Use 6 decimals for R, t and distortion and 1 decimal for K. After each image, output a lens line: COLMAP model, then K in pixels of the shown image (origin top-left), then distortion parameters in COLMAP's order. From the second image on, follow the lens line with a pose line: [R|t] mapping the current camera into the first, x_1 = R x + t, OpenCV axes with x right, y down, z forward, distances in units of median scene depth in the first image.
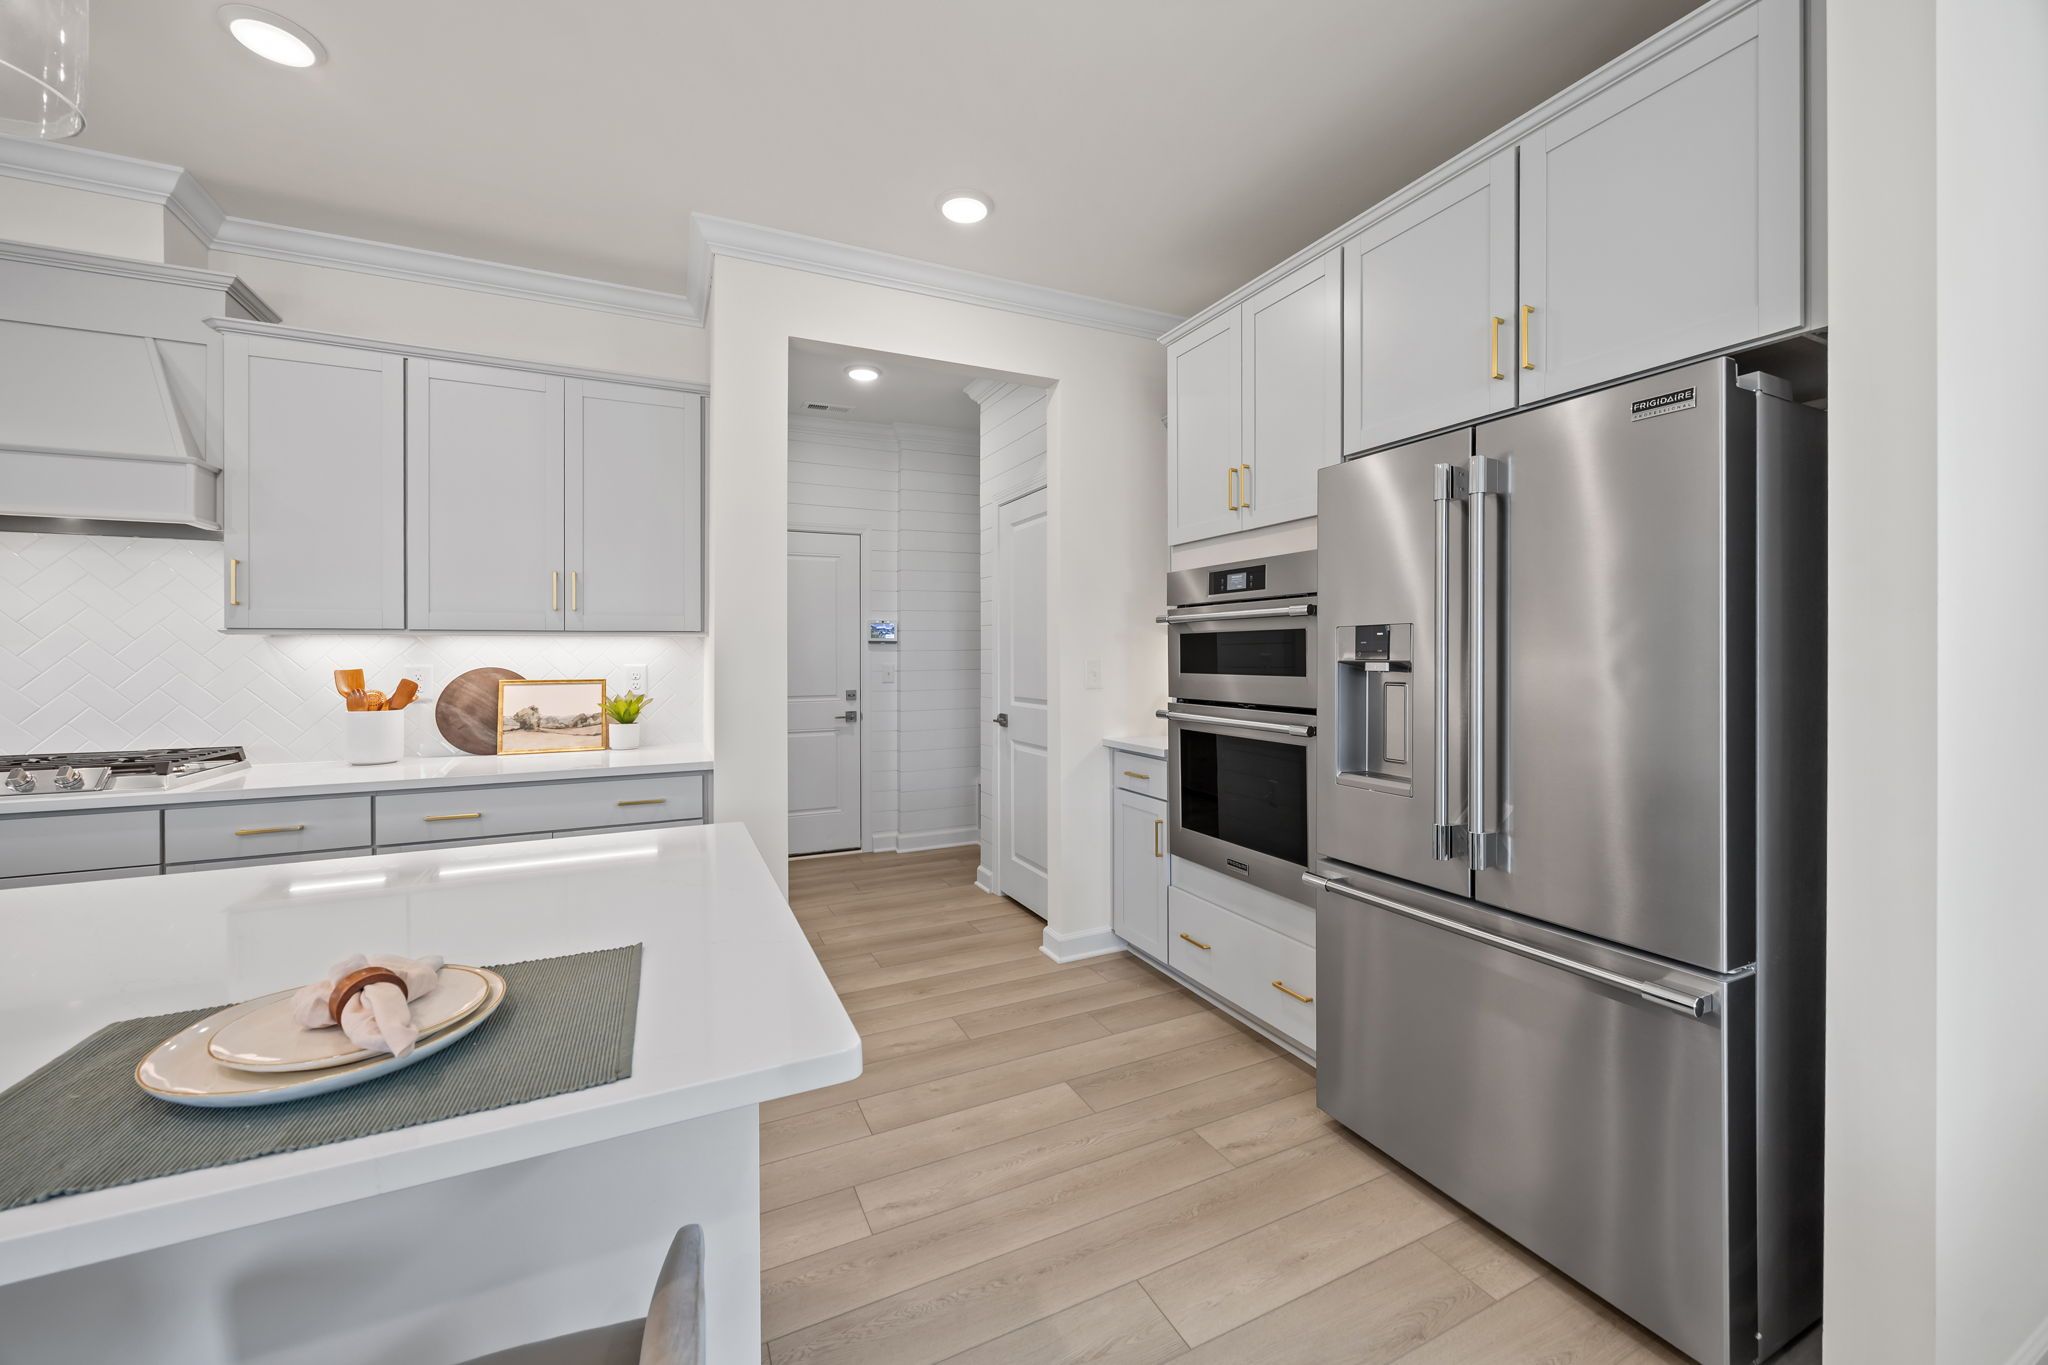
lens RADIAL K [[796.8, 0, 1035.5], [0, 796.8, 659.5], [0, 0, 1]] dist [-0.000966, -0.000120]
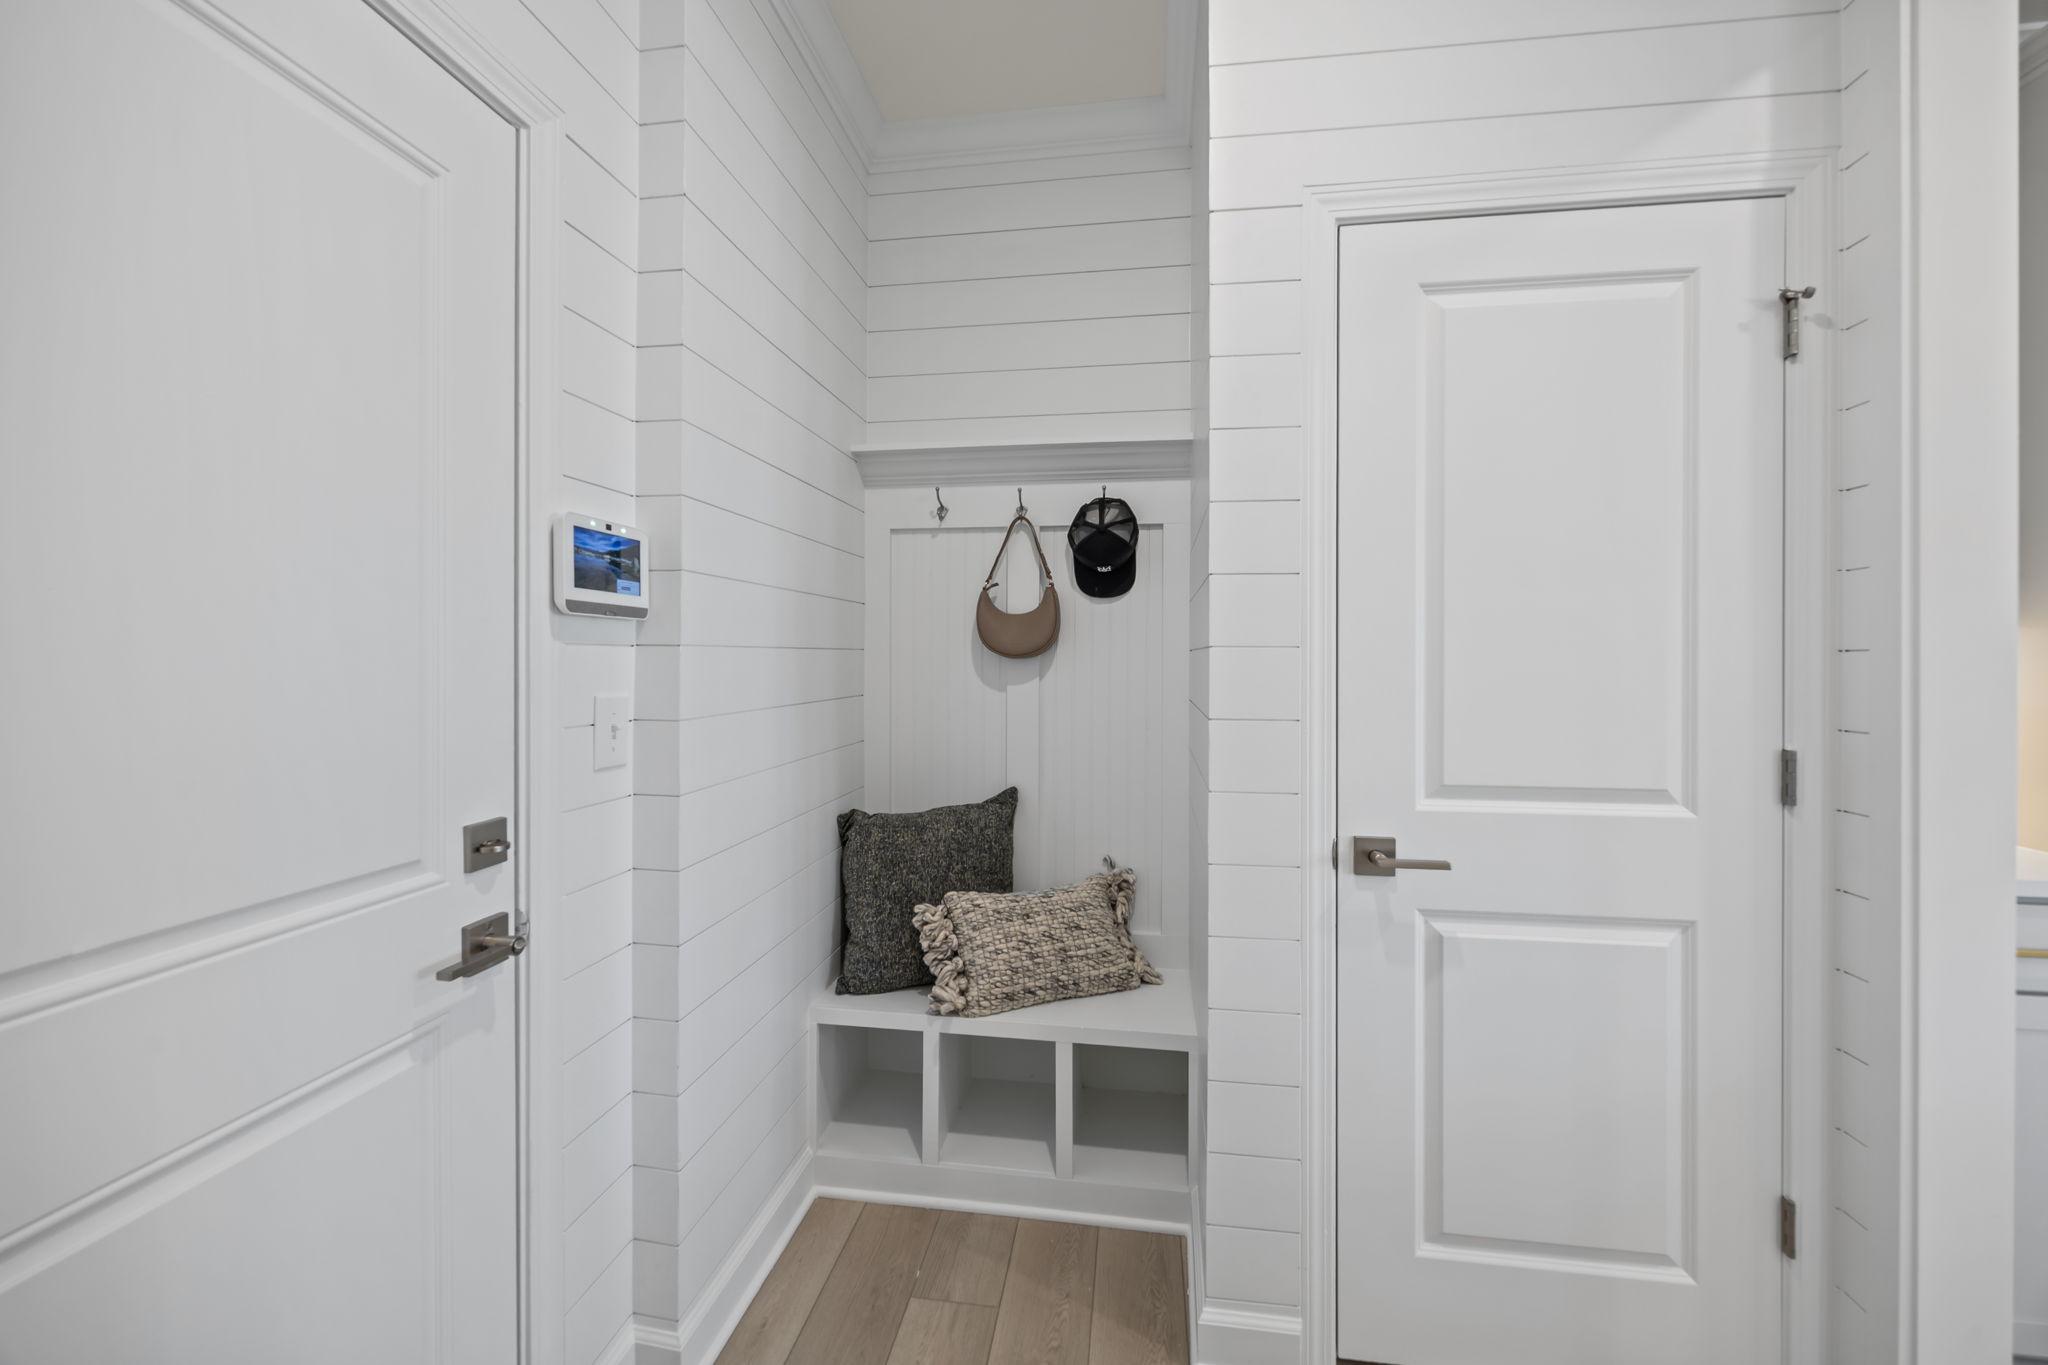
lens RADIAL K [[796.8, 0, 1035.5], [0, 796.8, 659.5], [0, 0, 1]] dist [-0.000966, -0.000120]
pose [[0.556499, 0.004243, 0.830837, -0.553905], [-0.000954, 0.999990, -0.004468, -0.007587], [-0.830848, 0.001694, 0.556497, 1.281703]]
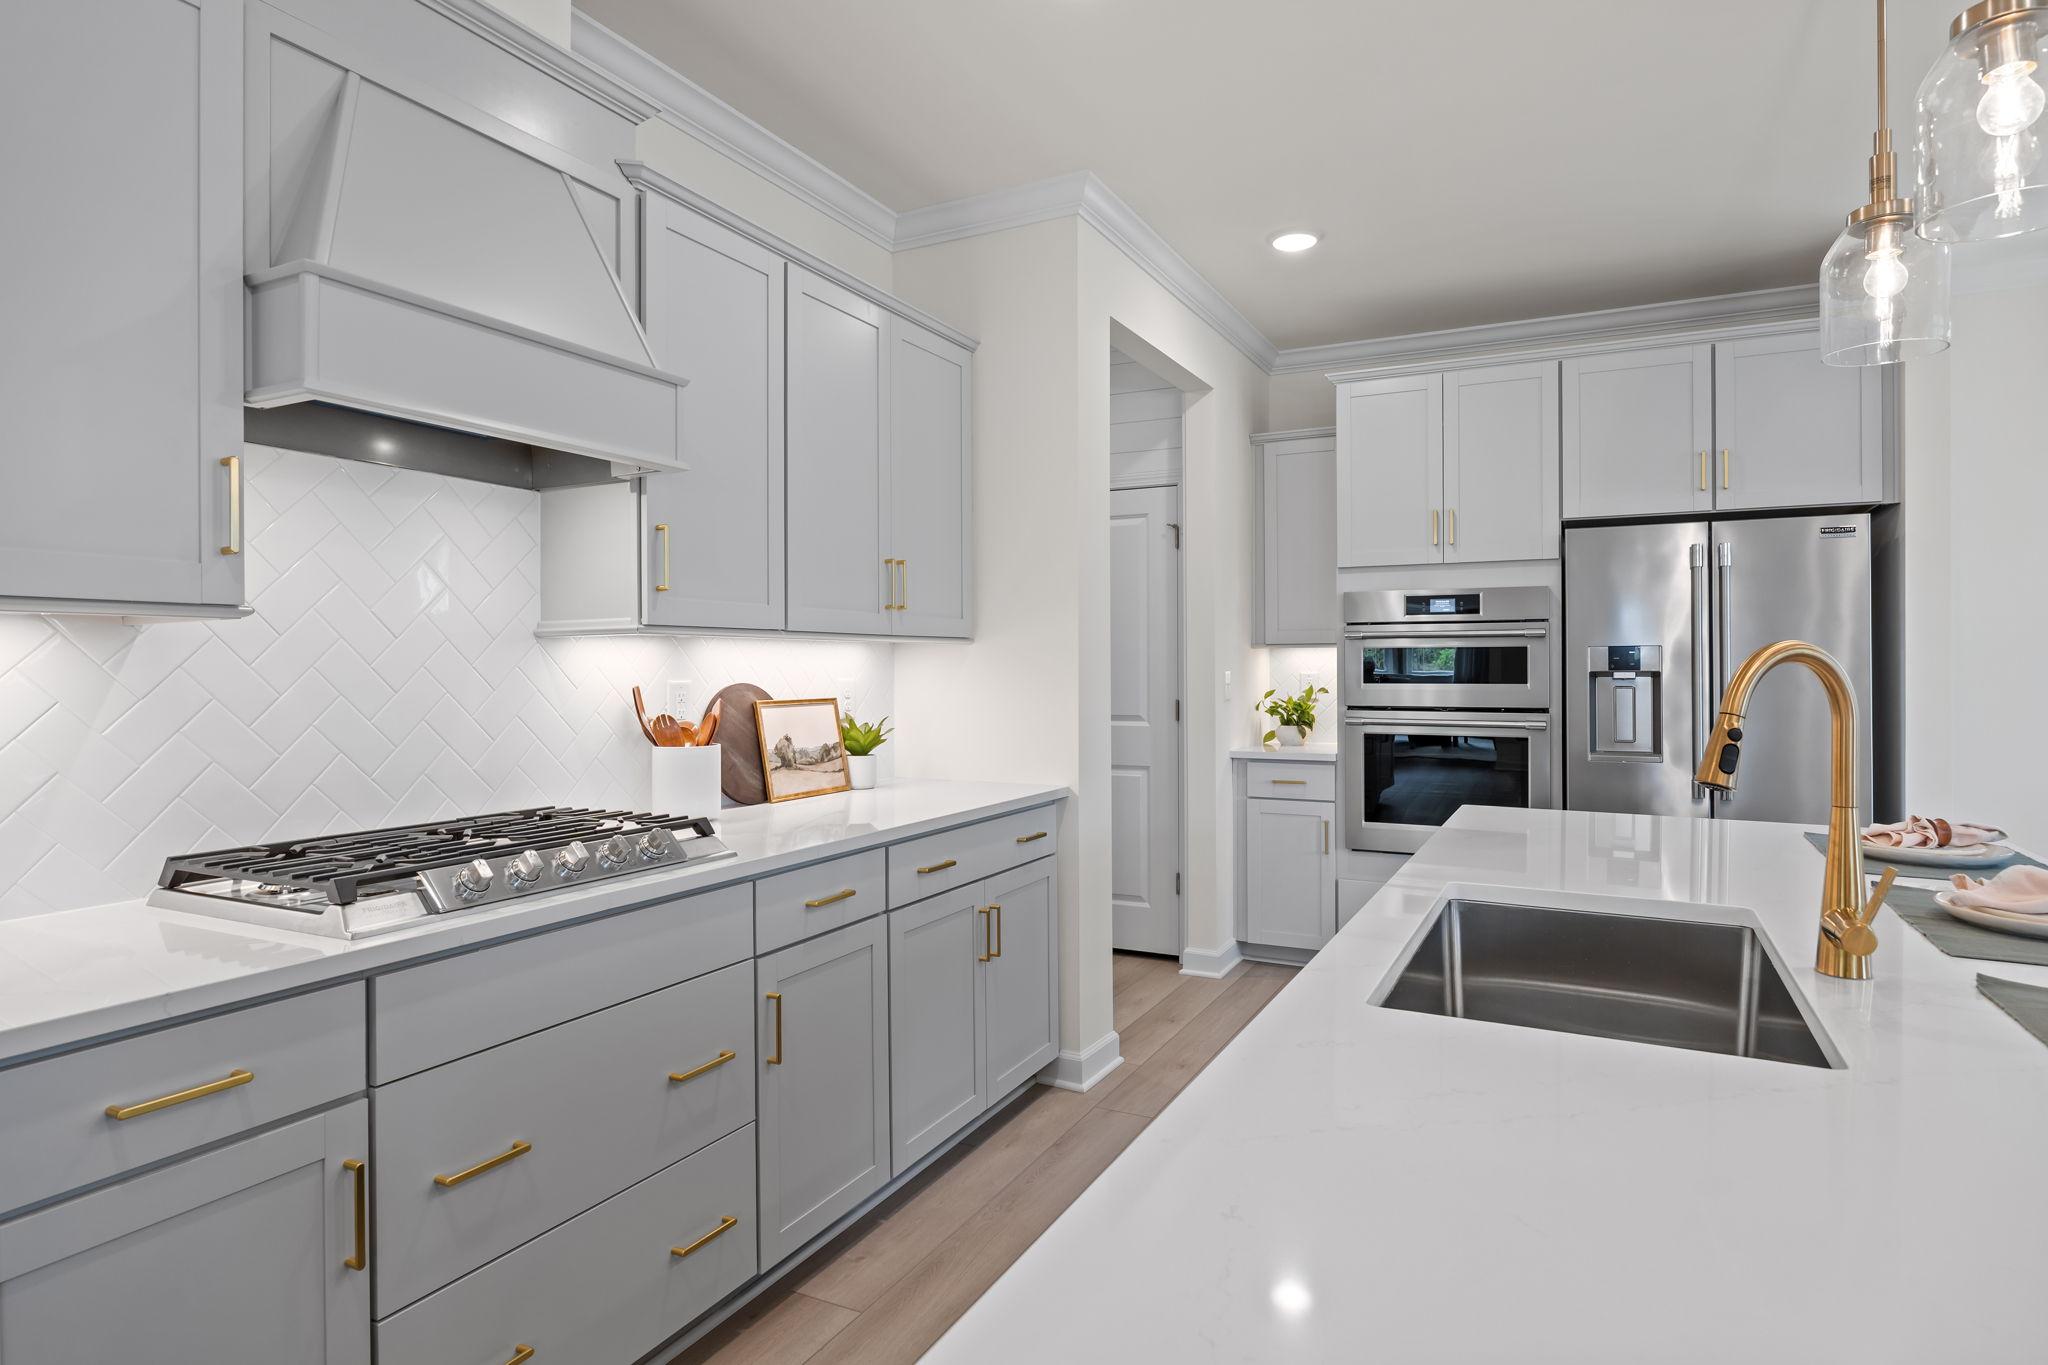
lens RADIAL K [[1123.9, 0, 1024.0], [0, 1123.9, 682.5], [0, 0, 1]] dist [-0.032724, -0.000979]
pose [[0.797632, -0.006751, 0.603107, -1.099186], [0.003150, 0.999970, 0.007028, 0.002900], [-0.603136, -0.003706, 0.797630, 0.037694]]
